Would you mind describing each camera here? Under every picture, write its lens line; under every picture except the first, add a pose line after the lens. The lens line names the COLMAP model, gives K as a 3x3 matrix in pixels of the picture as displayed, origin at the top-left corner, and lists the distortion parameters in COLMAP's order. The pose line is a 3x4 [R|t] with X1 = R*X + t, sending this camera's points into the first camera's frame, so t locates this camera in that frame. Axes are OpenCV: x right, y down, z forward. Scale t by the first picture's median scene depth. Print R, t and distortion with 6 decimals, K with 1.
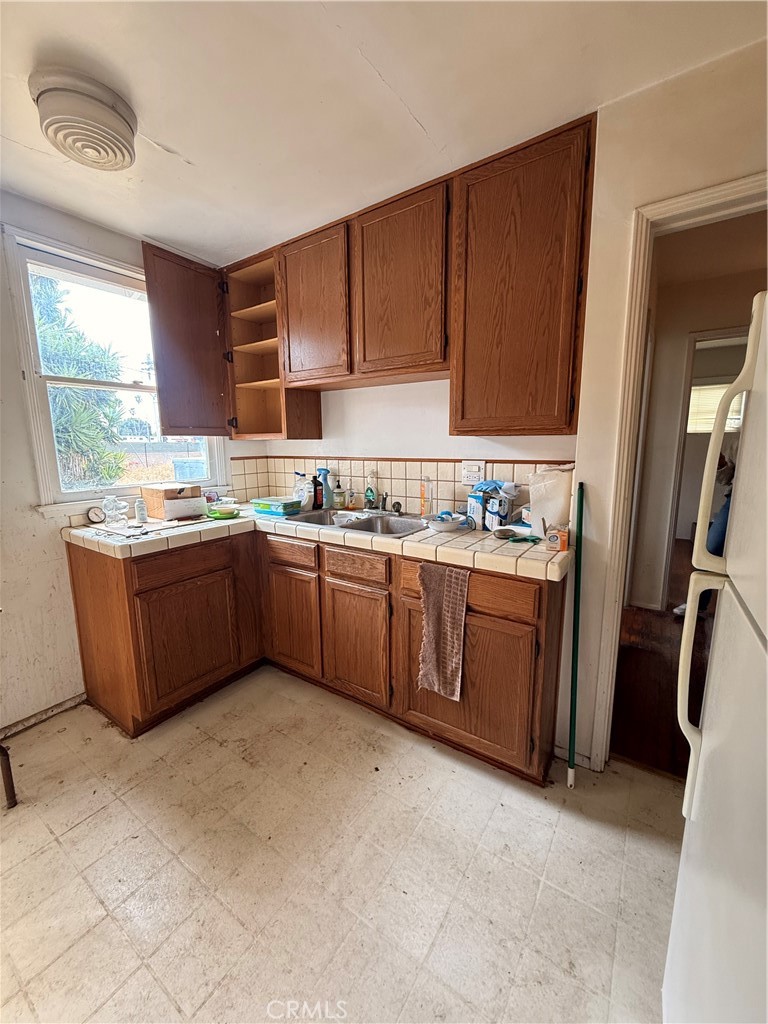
lens RADIAL K [[404.6, 0, 383.1], [0, 404.6, 507.9], [0, 0, 1]] dist [-0.003634, 0.000529]
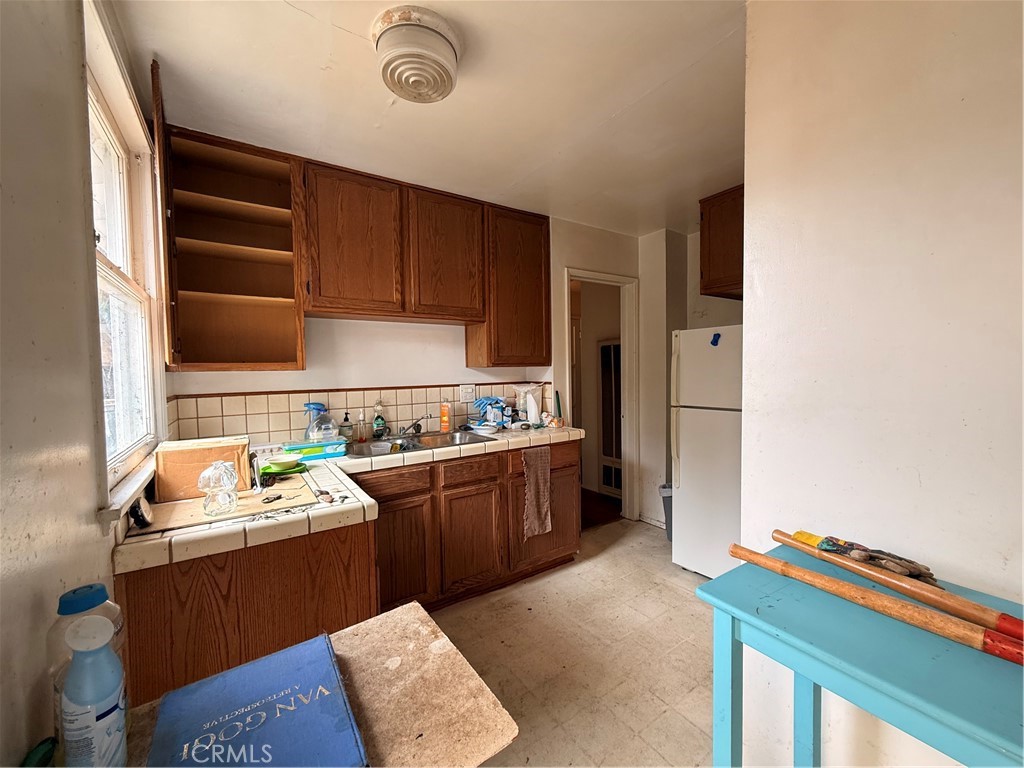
lens RADIAL K [[404.6, 0, 513.1], [0, 404.6, 384.3], [0, 0, 1]] dist [-0.003634, 0.000529]
pose [[0.375191, -0.036563, 0.926226, -1.115764], [0.159208, 0.986915, -0.025533, -0.063235], [-0.913173, 0.157042, 0.376102, 0.371468]]
